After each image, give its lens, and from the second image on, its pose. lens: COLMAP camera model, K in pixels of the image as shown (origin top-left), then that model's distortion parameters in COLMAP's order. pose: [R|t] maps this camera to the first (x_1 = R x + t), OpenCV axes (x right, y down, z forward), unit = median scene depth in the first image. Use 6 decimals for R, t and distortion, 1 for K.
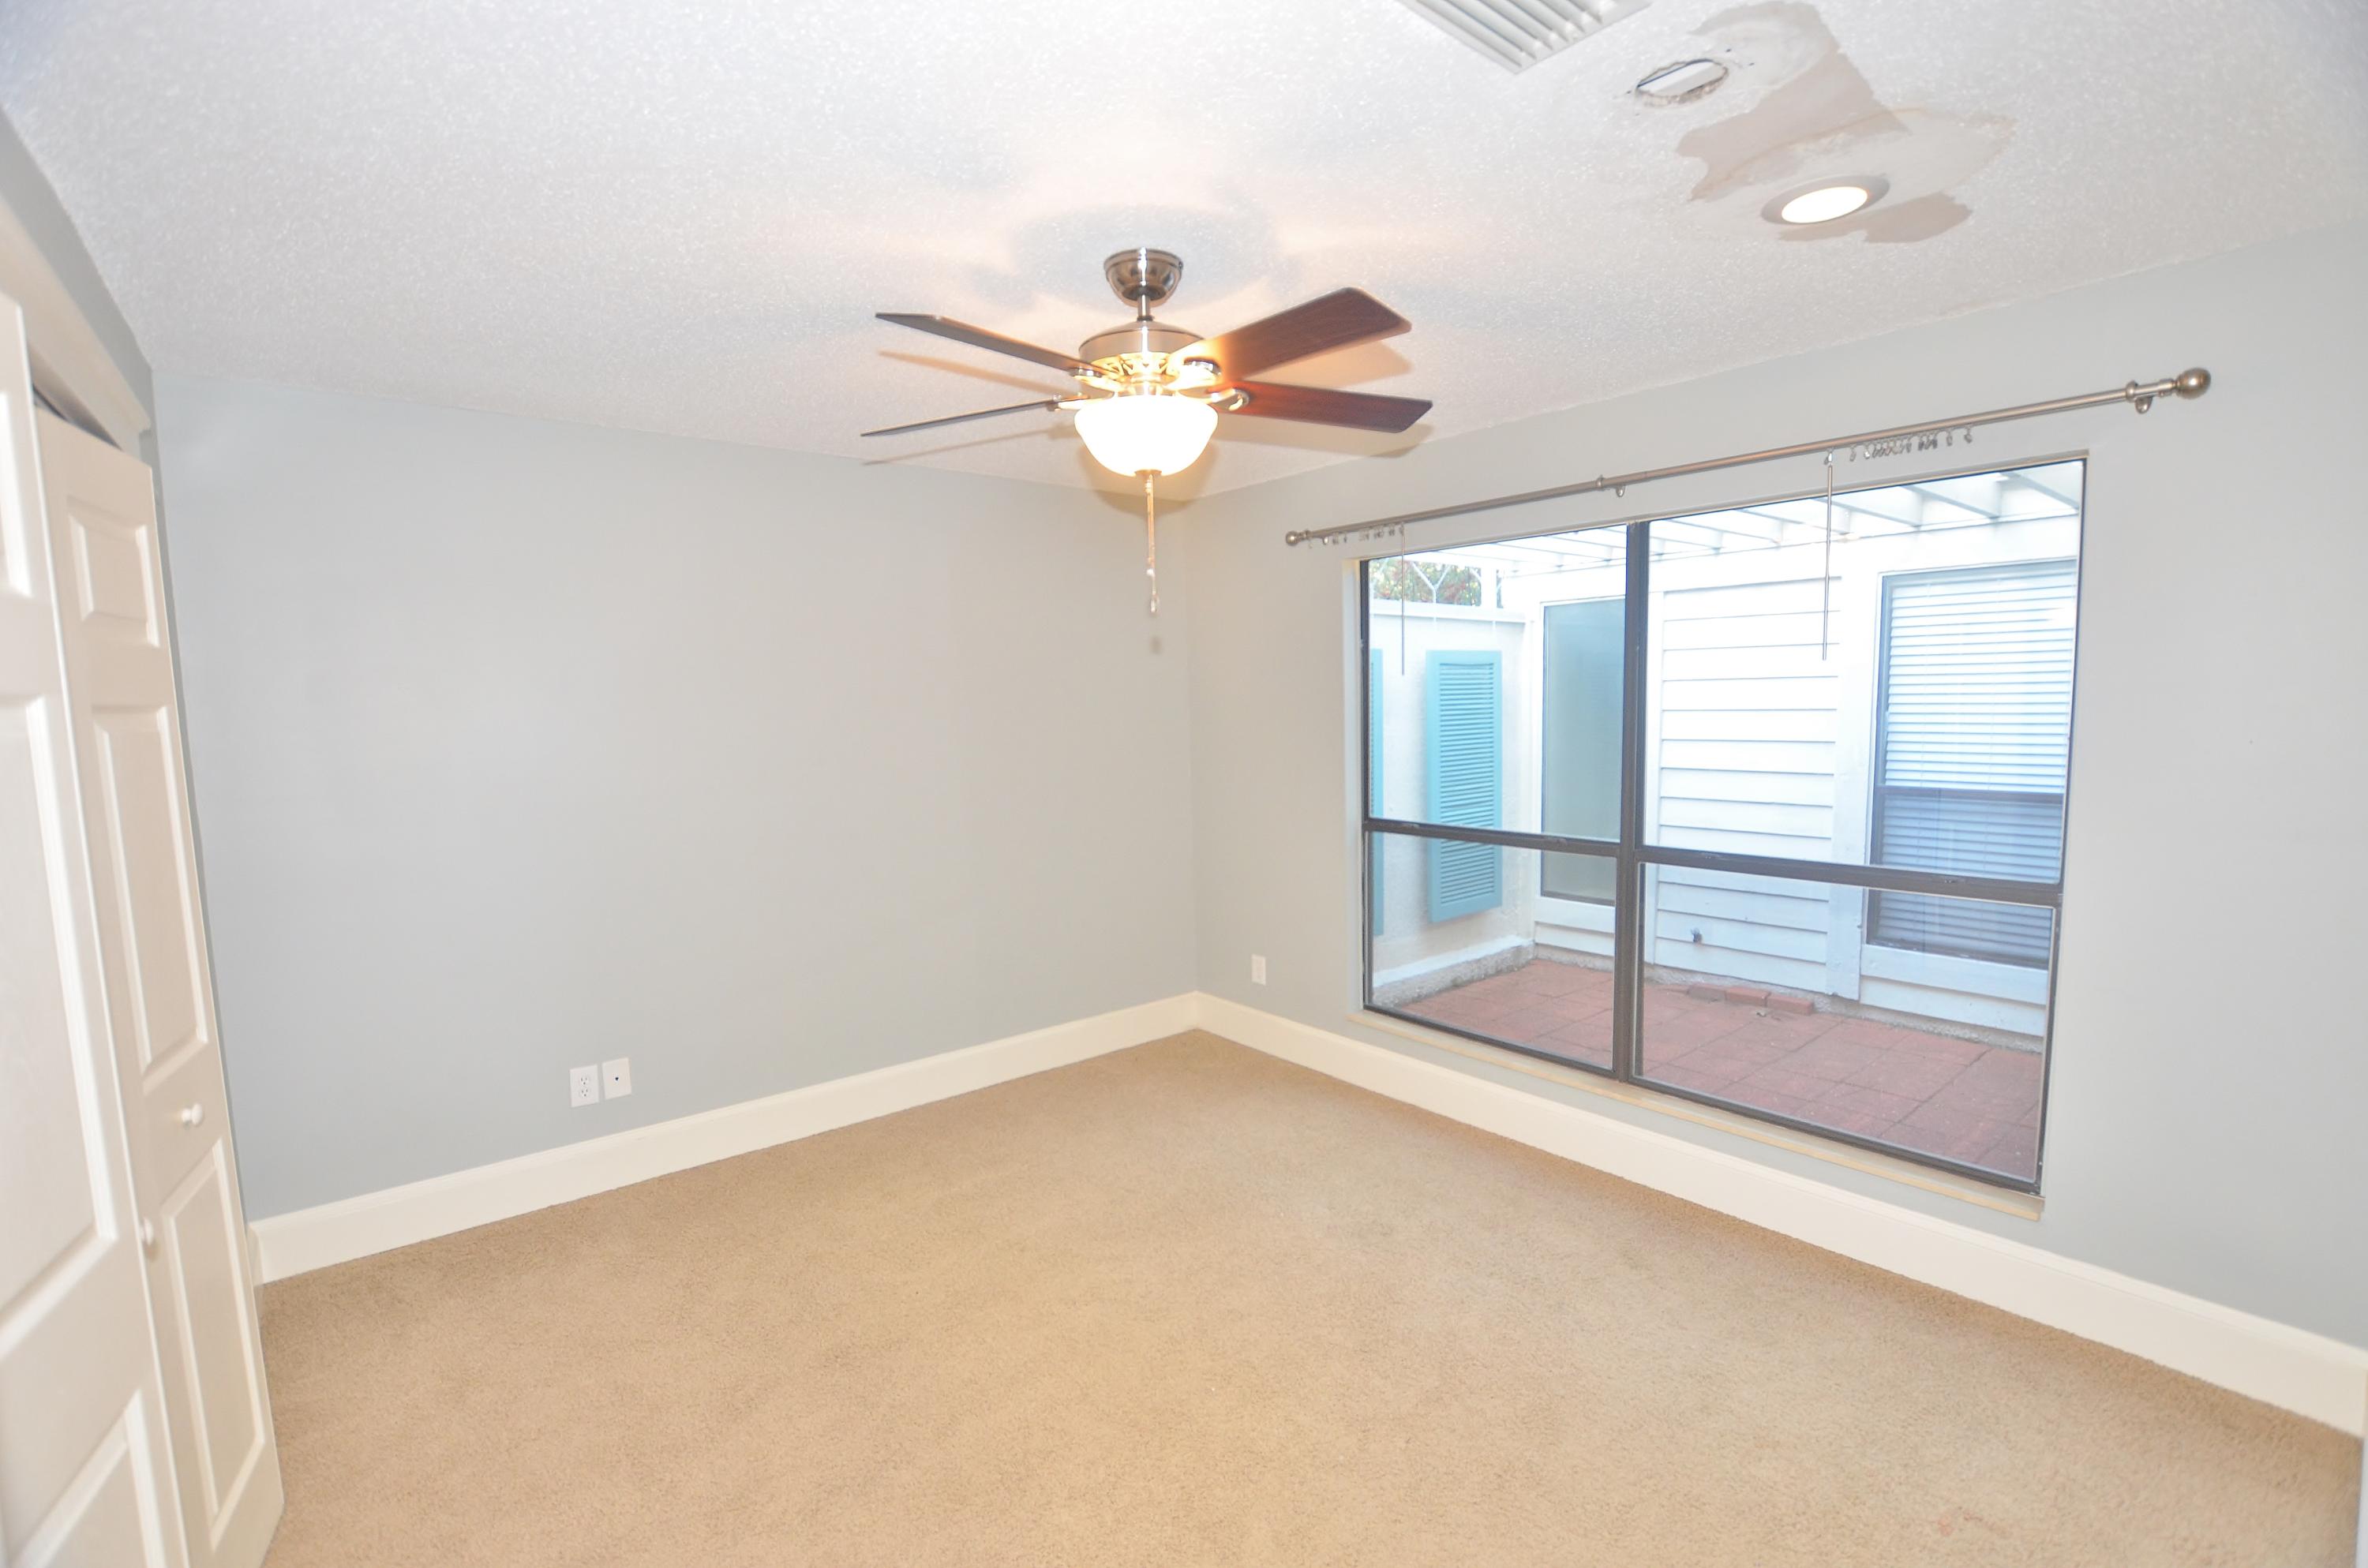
lens RADIAL K [[1033.8, 0, 1187.6], [0, 1033.8, 795.7], [0, 0, 1]] dist [-0.003610, 0.000005]
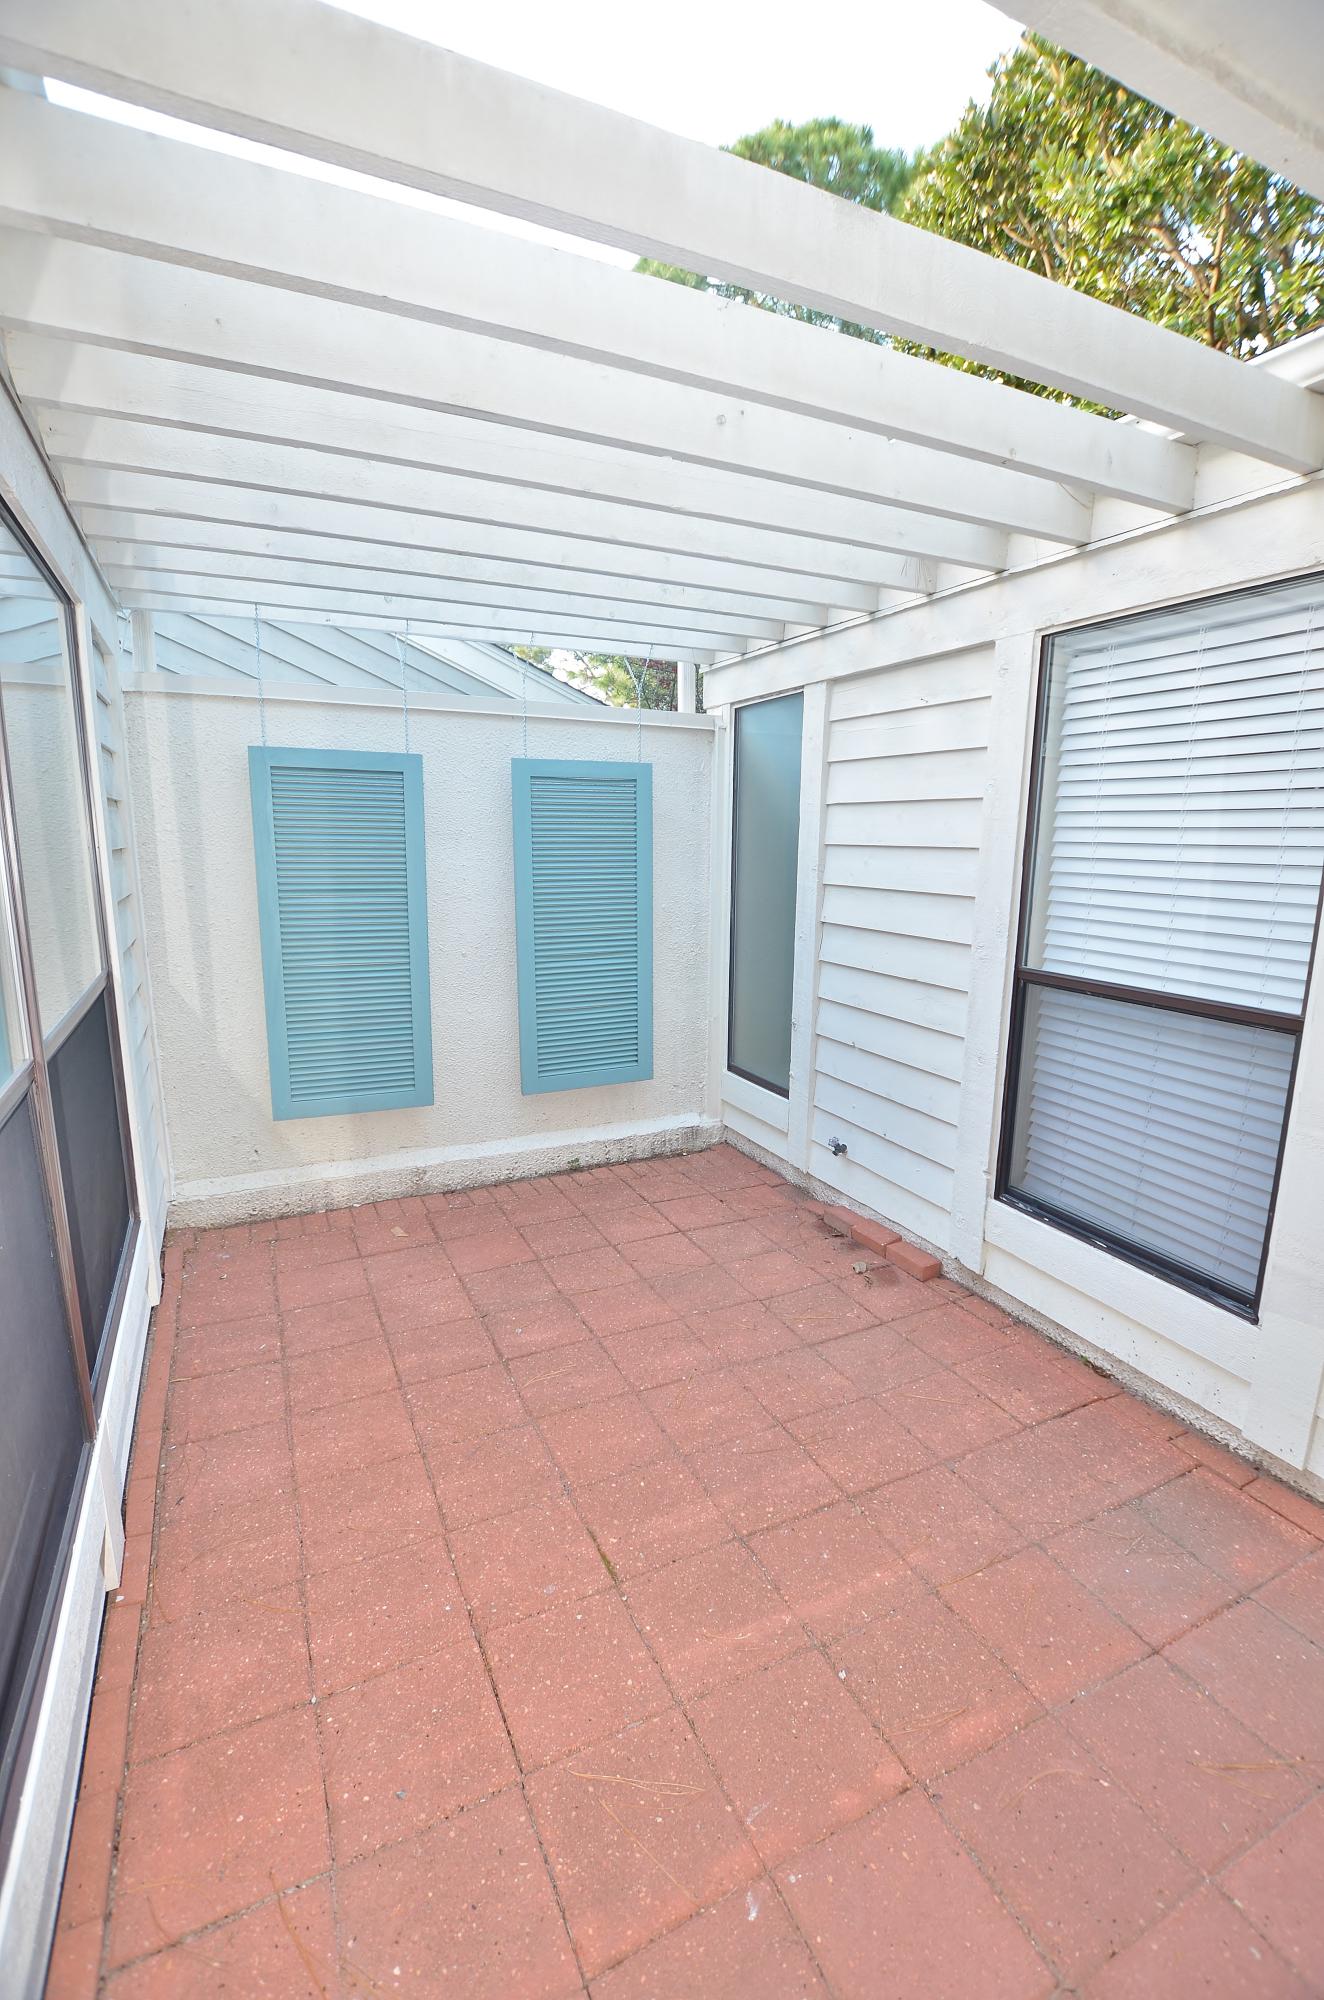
lens RADIAL K [[873.2, 0, 654.2], [0, 873.2, 1000.8], [0, 0, 1]] dist [-0.003610, 0.000005]
pose [[0.968953, 0.072586, -0.236350, 0.492161], [-0.048938, 0.993327, 0.104433, -0.031301], [0.242353, -0.089624, 0.966040, 0.347540]]
